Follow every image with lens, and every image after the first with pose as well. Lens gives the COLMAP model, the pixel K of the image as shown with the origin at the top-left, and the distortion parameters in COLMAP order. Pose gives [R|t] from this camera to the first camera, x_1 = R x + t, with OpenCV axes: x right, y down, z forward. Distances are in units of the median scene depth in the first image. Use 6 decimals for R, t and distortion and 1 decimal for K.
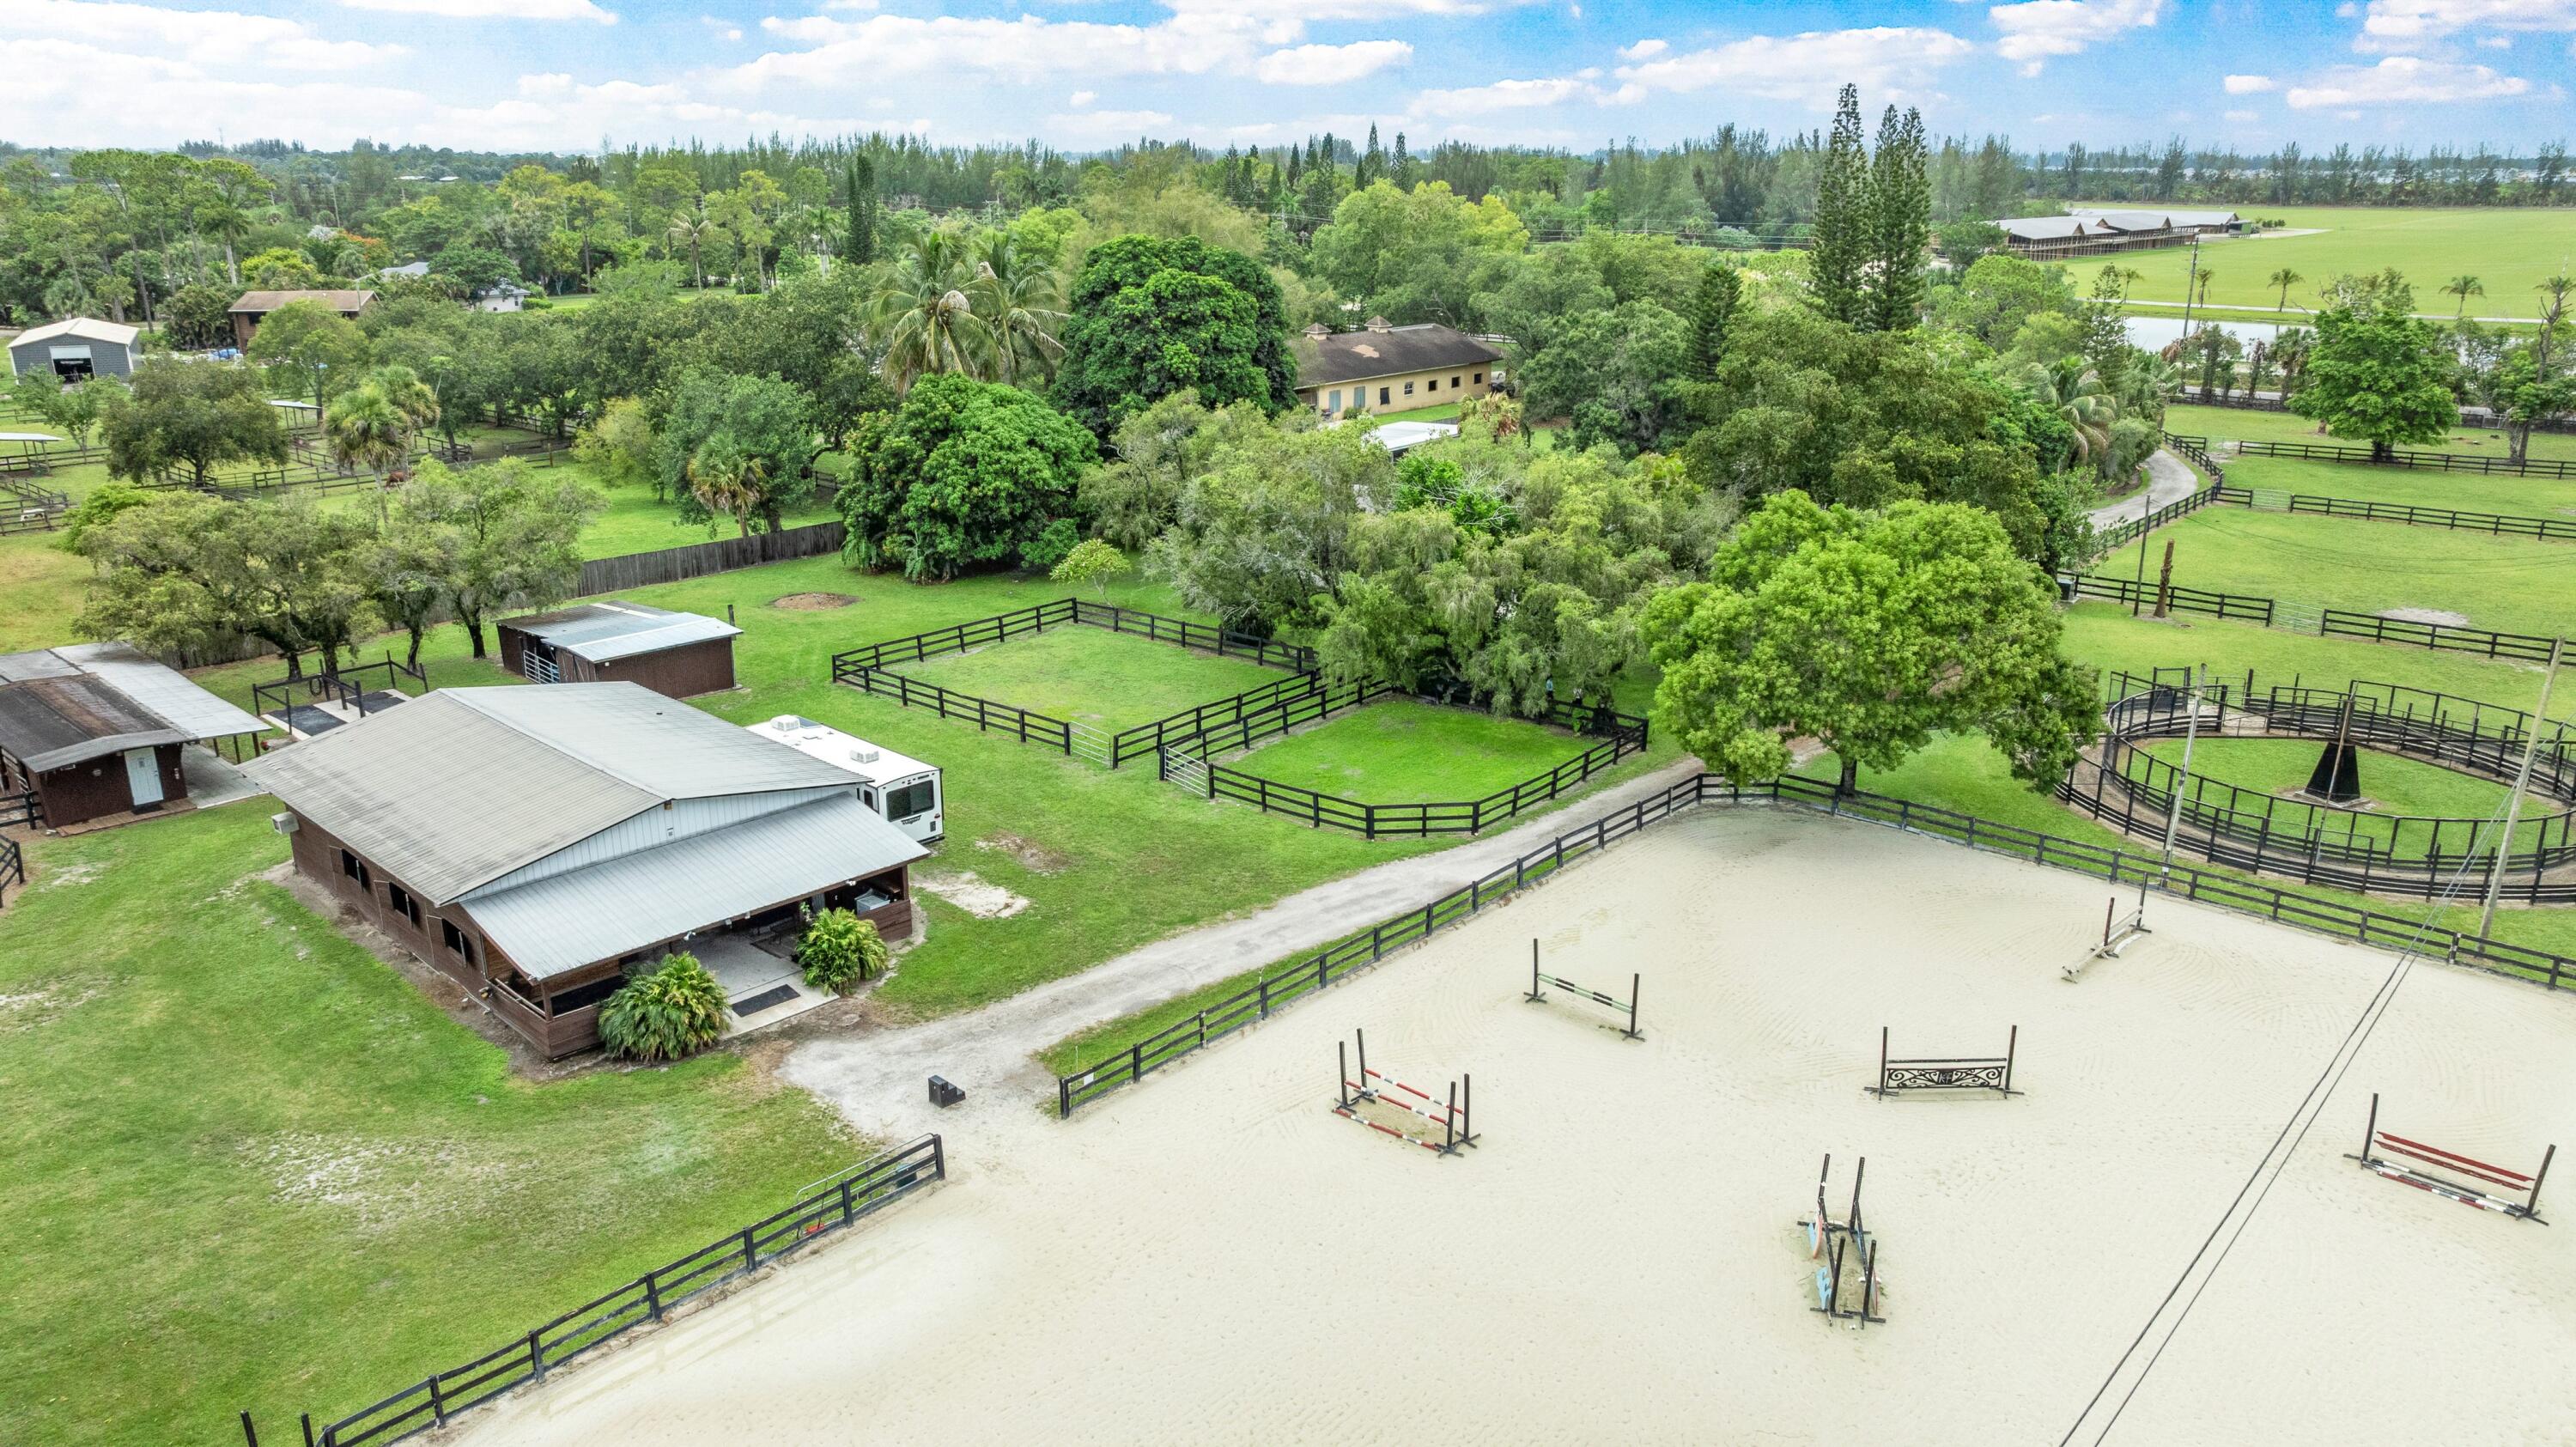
lens RADIAL K [[1815.6, 0, 1288.0], [0, 1815.6, 723.5], [0, 0, 1]] dist [-0.005754, 0.000896]
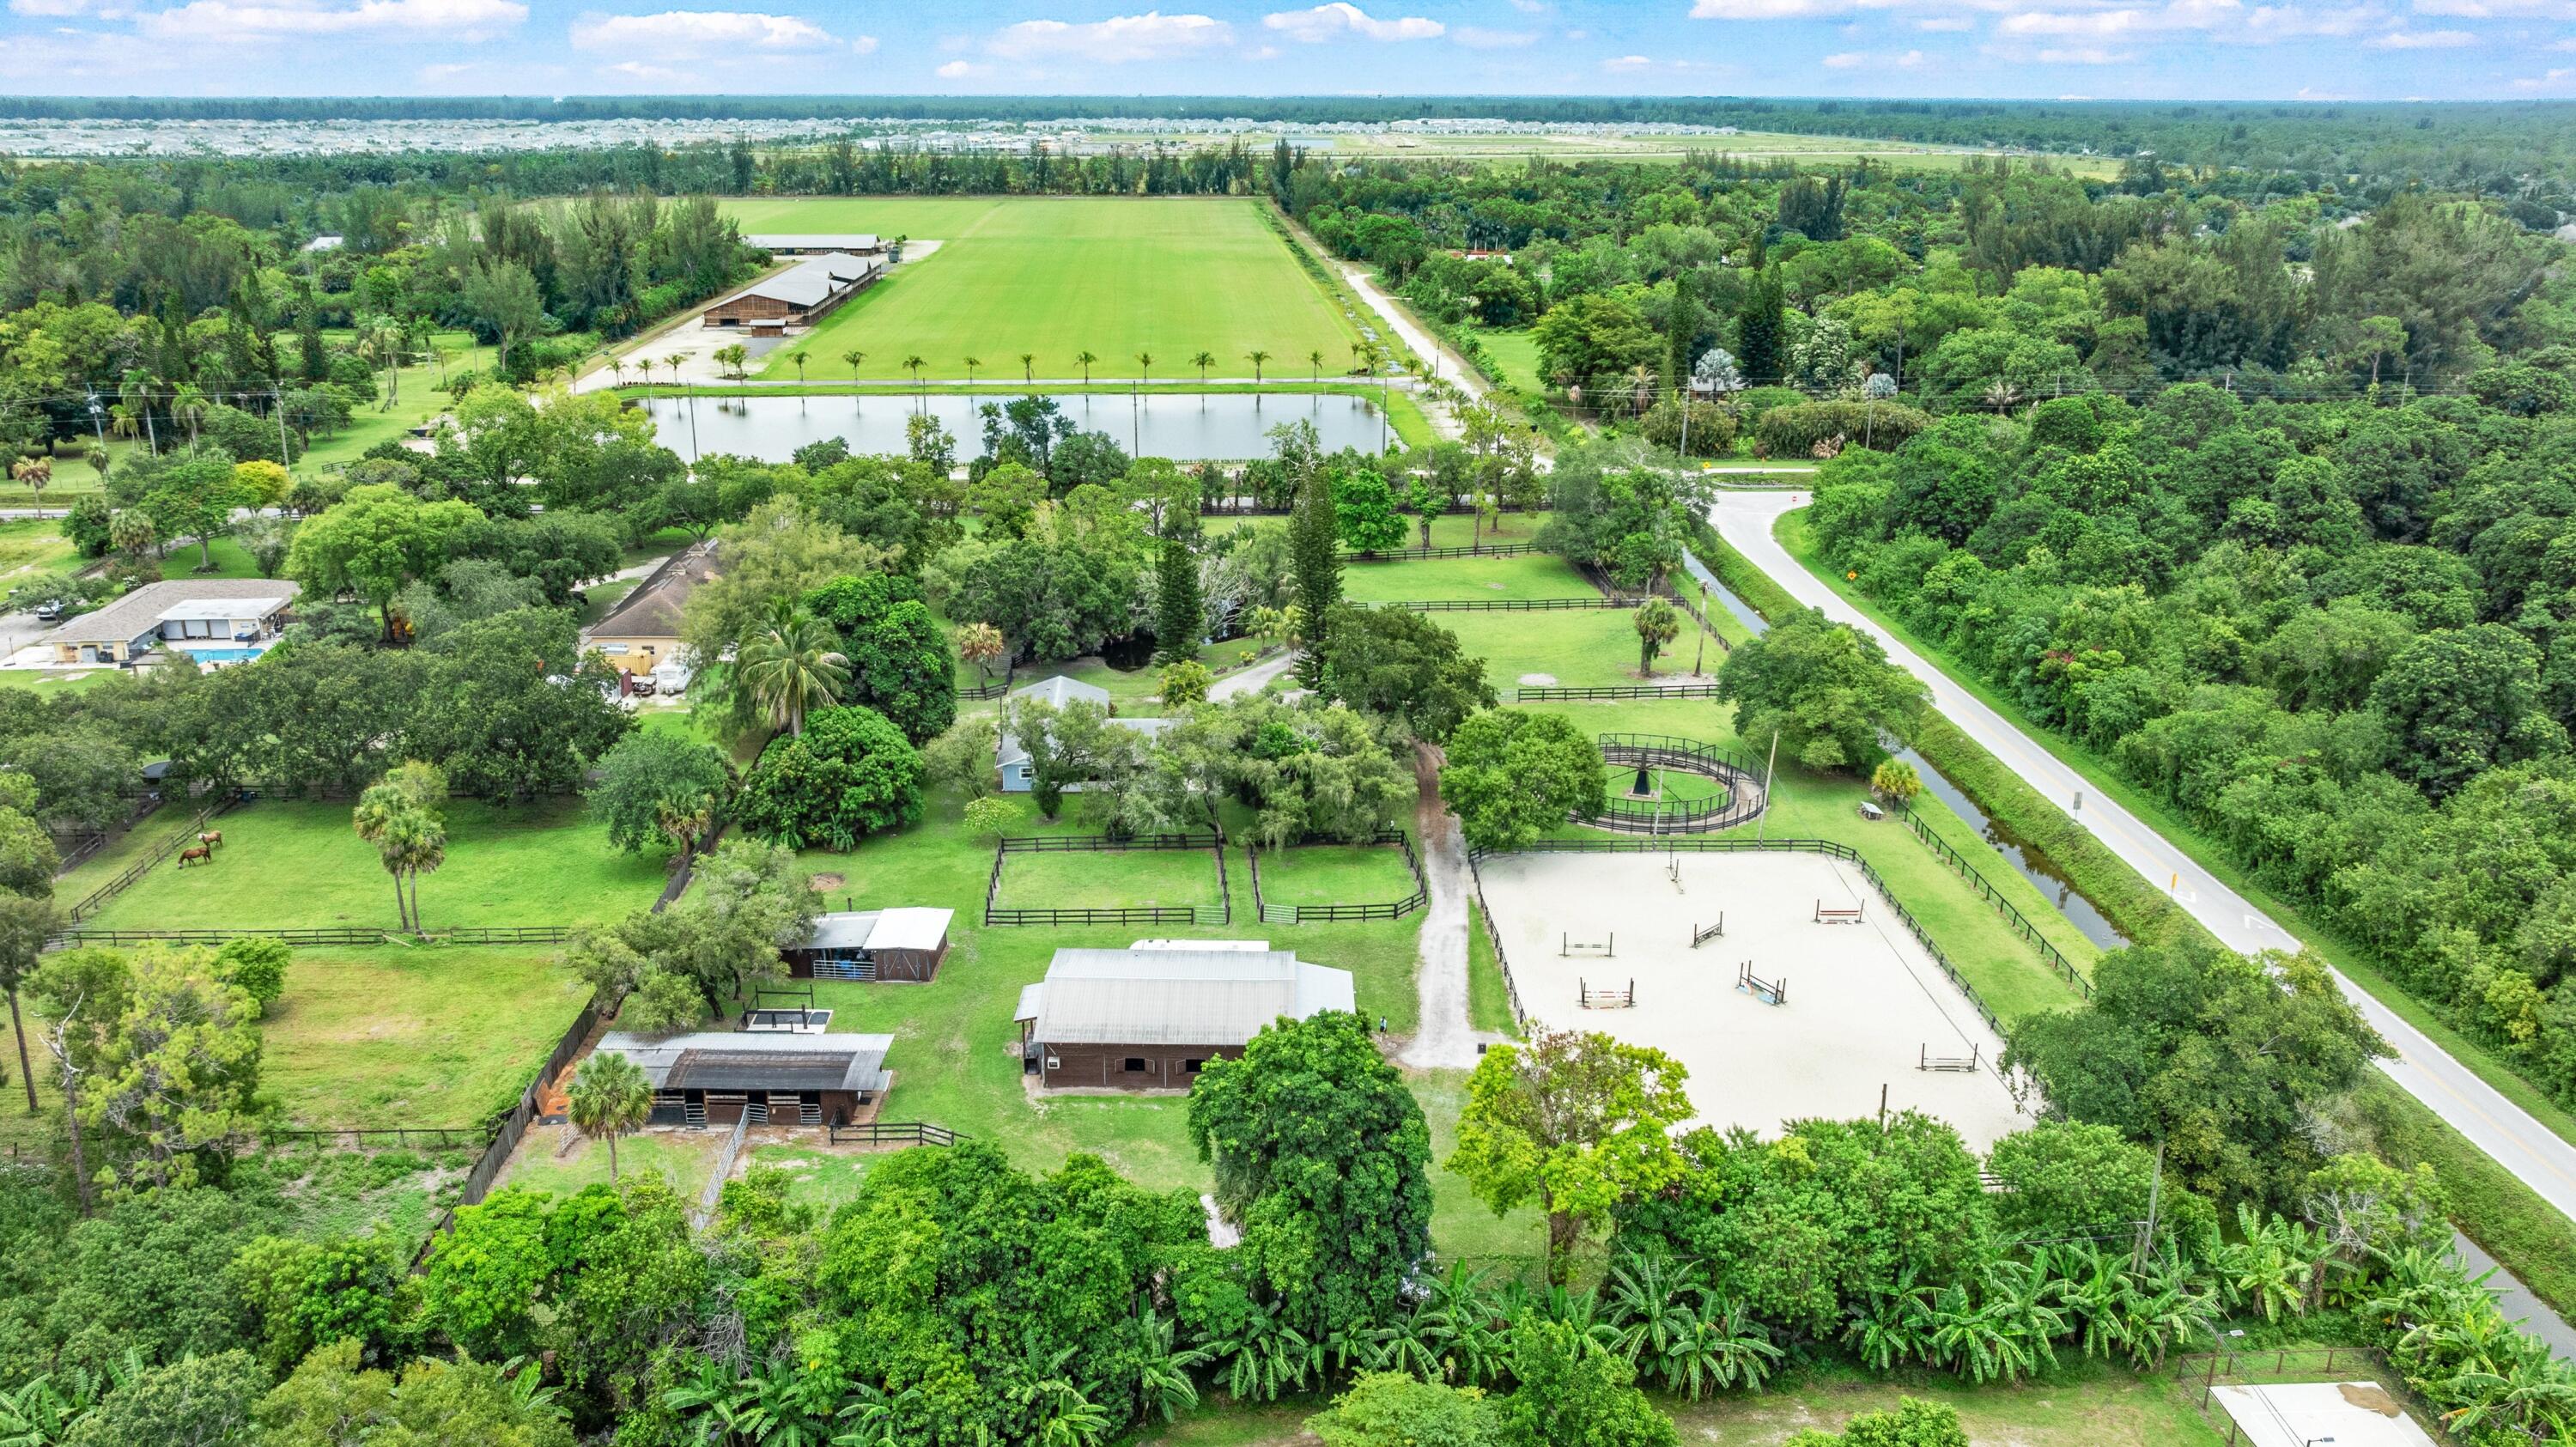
lens RADIAL K [[1976.9, 0, 1248.4], [0, 1976.9, 725.2], [0, 0, 1]] dist [0.000518, 0.000686]
pose [[0.740230, -0.209224, 0.638971, -0.993539], [0.201144, 0.975737, 0.086475, -0.258060], [-0.641561, 0.064513, 0.764355, -0.449583]]
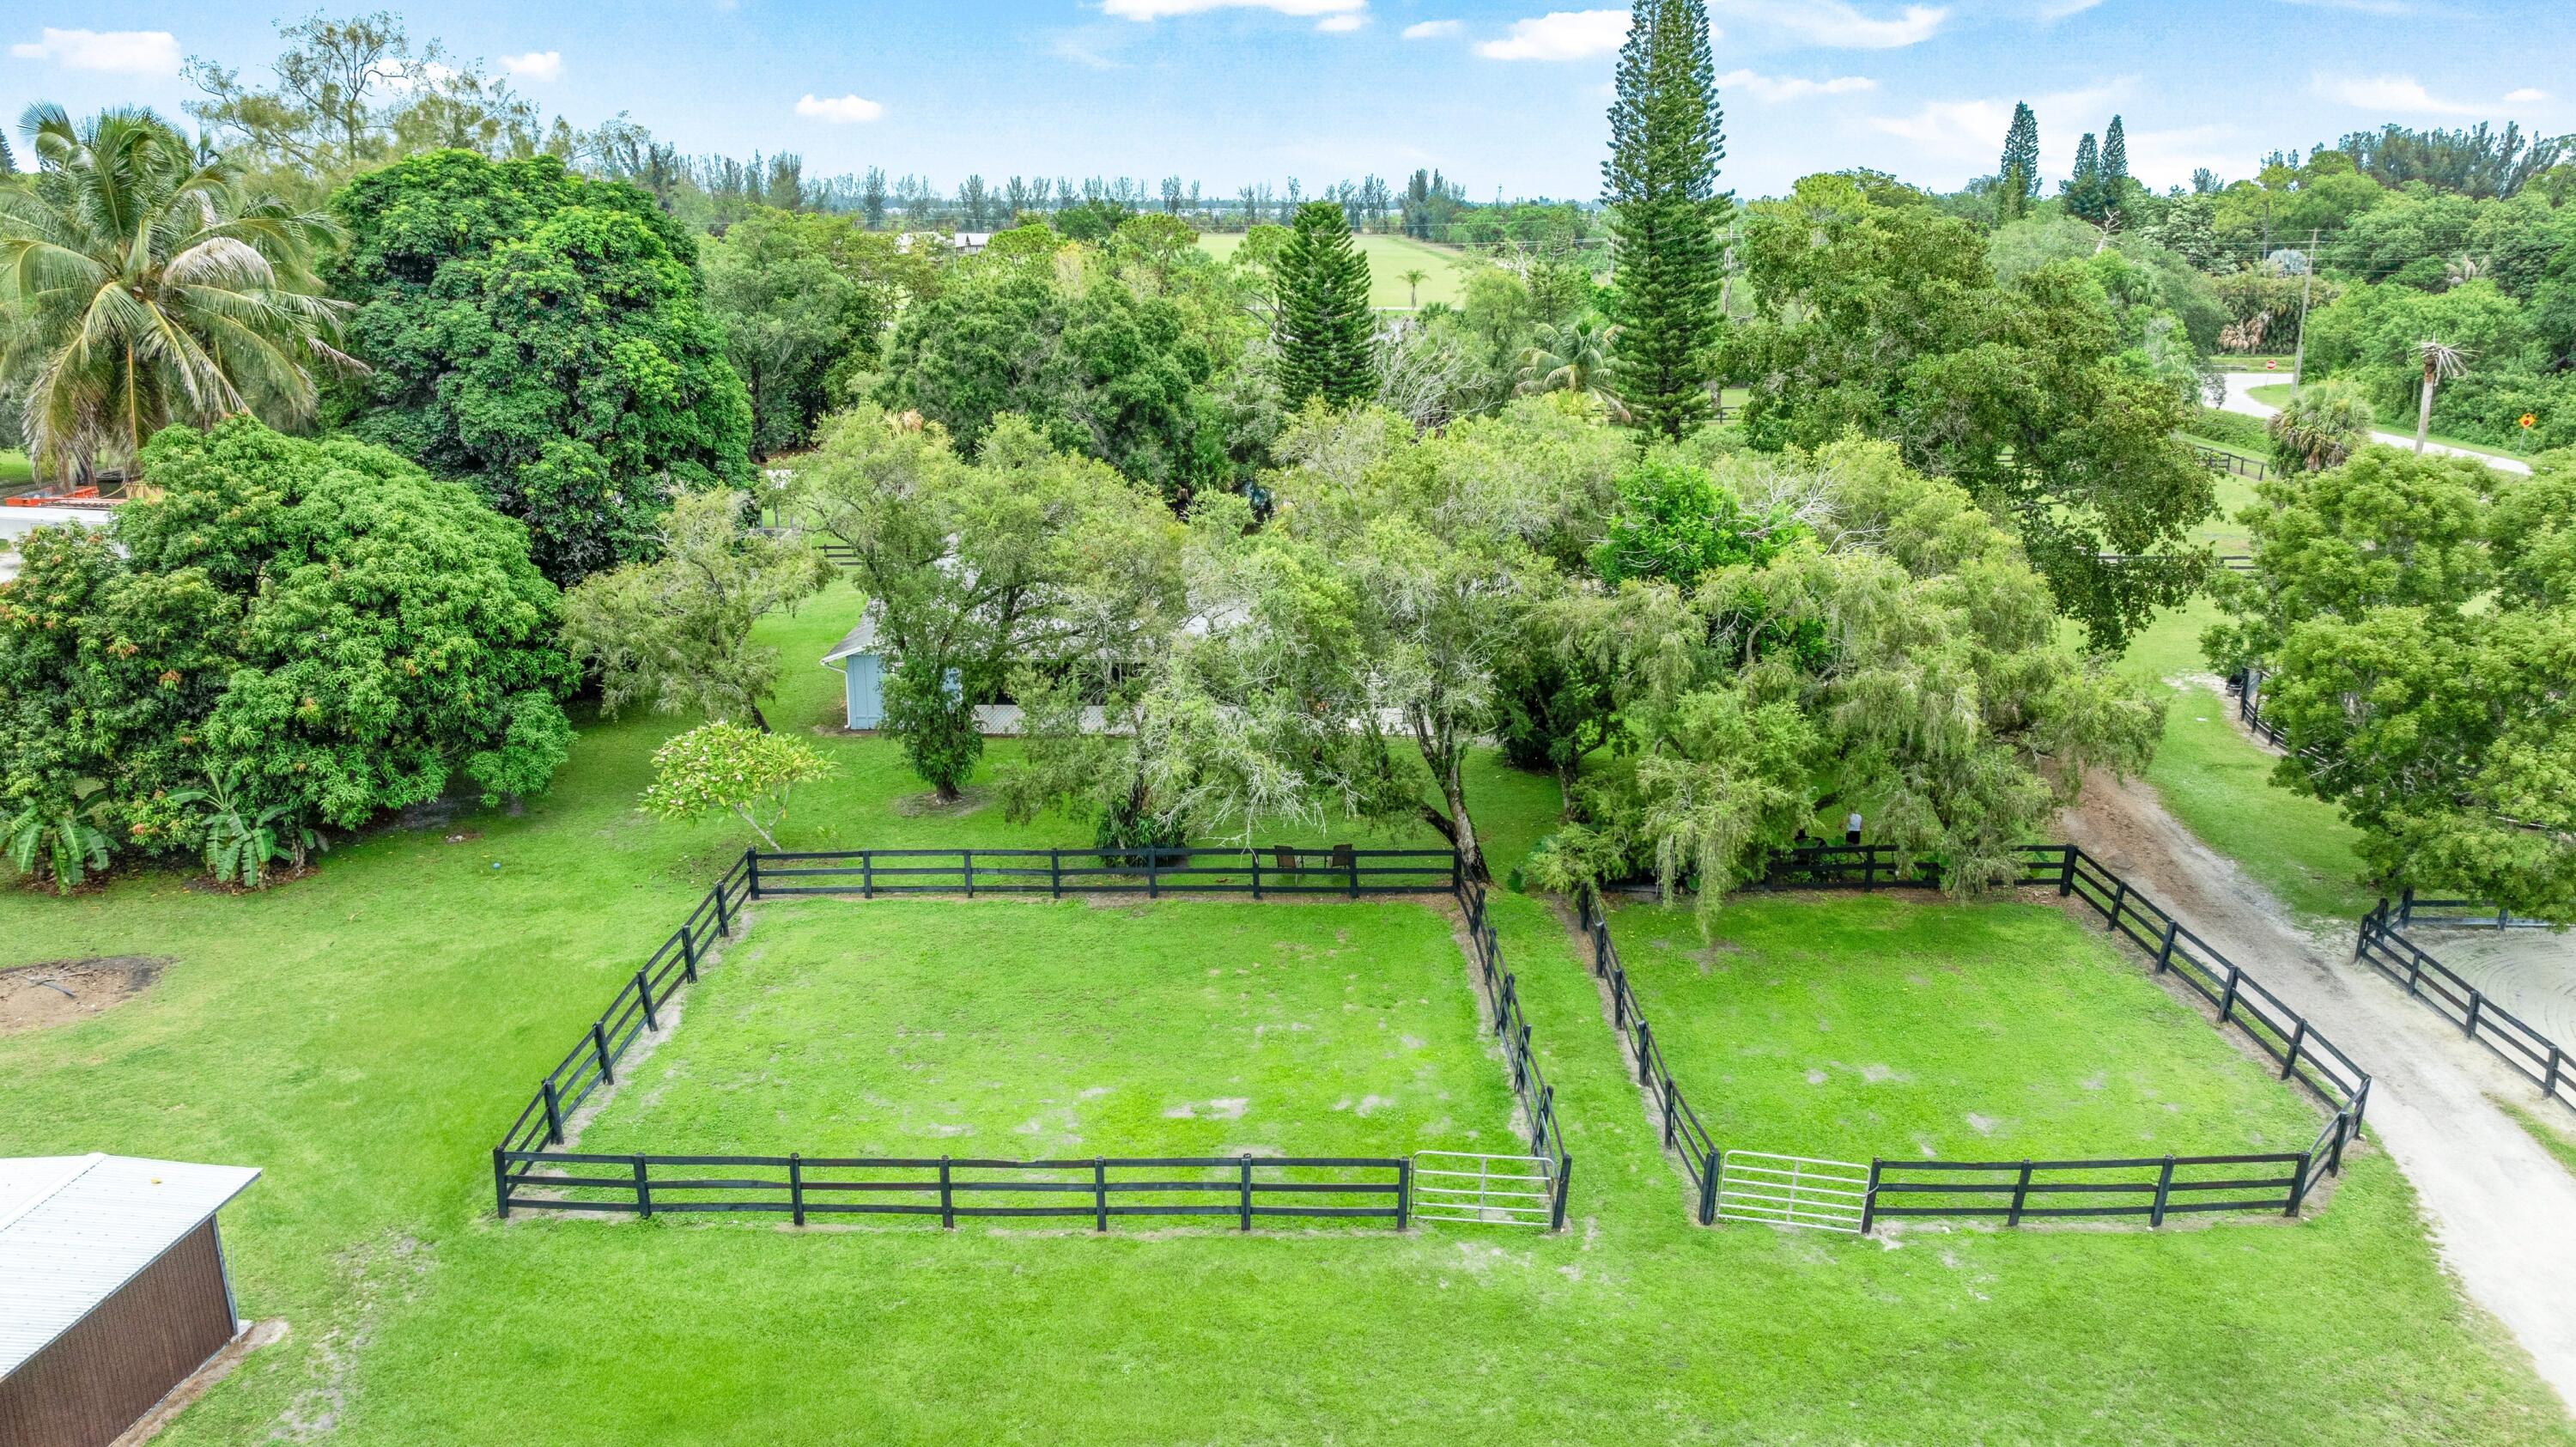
lens RADIAL K [[1830.1, 0, 1295.7], [0, 1830.1, 727.4], [0, 0, 1]] dist [-0.079728, 0.116845]
pose [[0.767297, -0.181357, 0.615114, -0.282943], [0.191953, 0.980153, 0.049539, -0.091697], [-0.611890, 0.080062, 0.786880, 0.500271]]
